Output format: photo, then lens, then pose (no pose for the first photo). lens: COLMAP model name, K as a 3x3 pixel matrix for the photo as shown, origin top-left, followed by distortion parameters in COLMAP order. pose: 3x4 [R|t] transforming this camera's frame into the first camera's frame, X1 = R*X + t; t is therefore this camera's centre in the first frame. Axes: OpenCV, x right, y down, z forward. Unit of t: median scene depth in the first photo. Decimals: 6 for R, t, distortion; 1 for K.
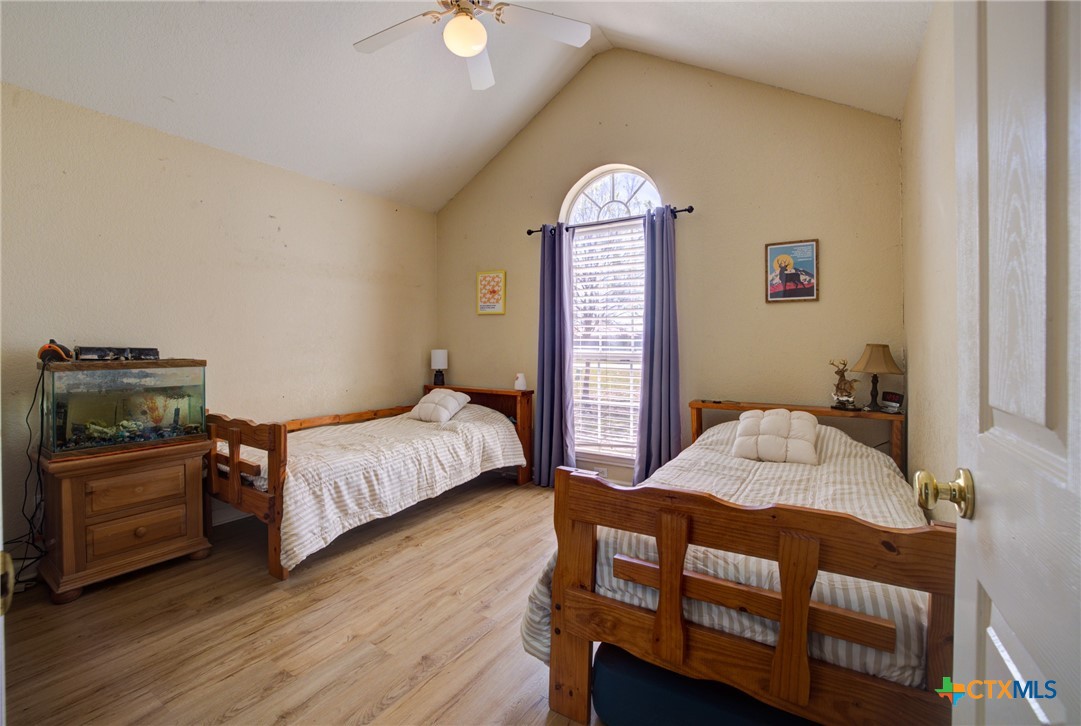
lens RADIAL K [[486.3, 0, 540.9], [0, 486.3, 342.7], [0, 0, 1]] dist [-0.052220, -0.000143]
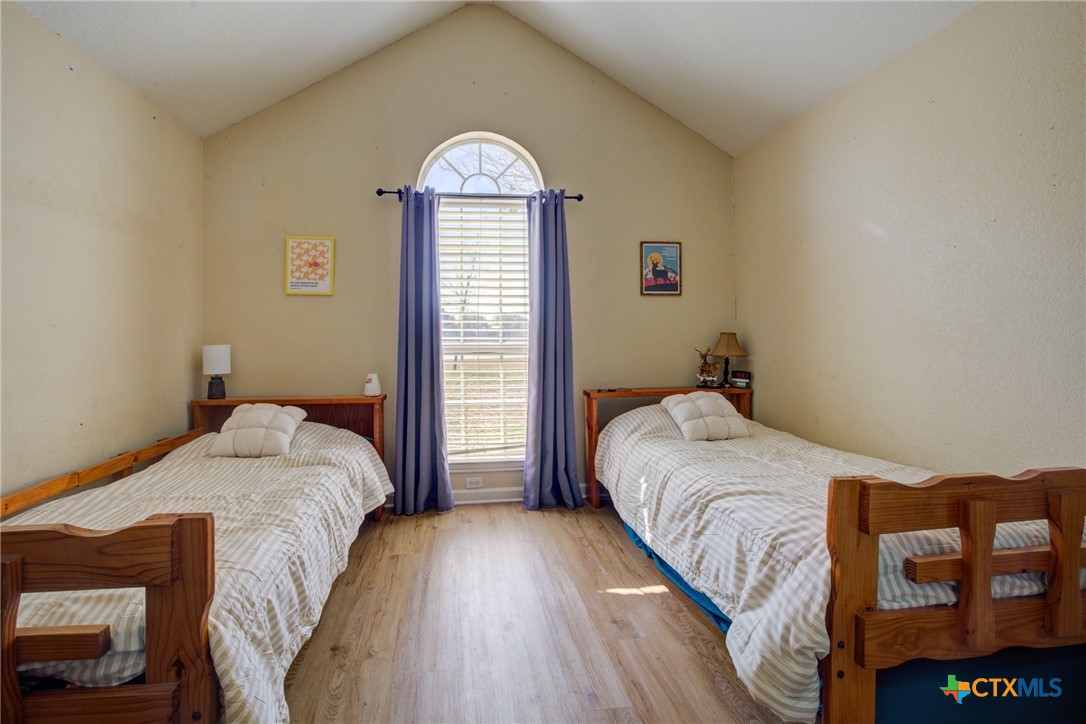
lens RADIAL K [[483.0, 0, 541.7], [0, 483.0, 326.4], [0, 0, 1]] dist [-0.022698, 0.000821]
pose [[0.767271, 0.001687, 0.641321, -0.404157], [0.005756, 0.999938, -0.009517, -0.003290], [-0.641298, 0.010993, 0.767214, 0.305196]]
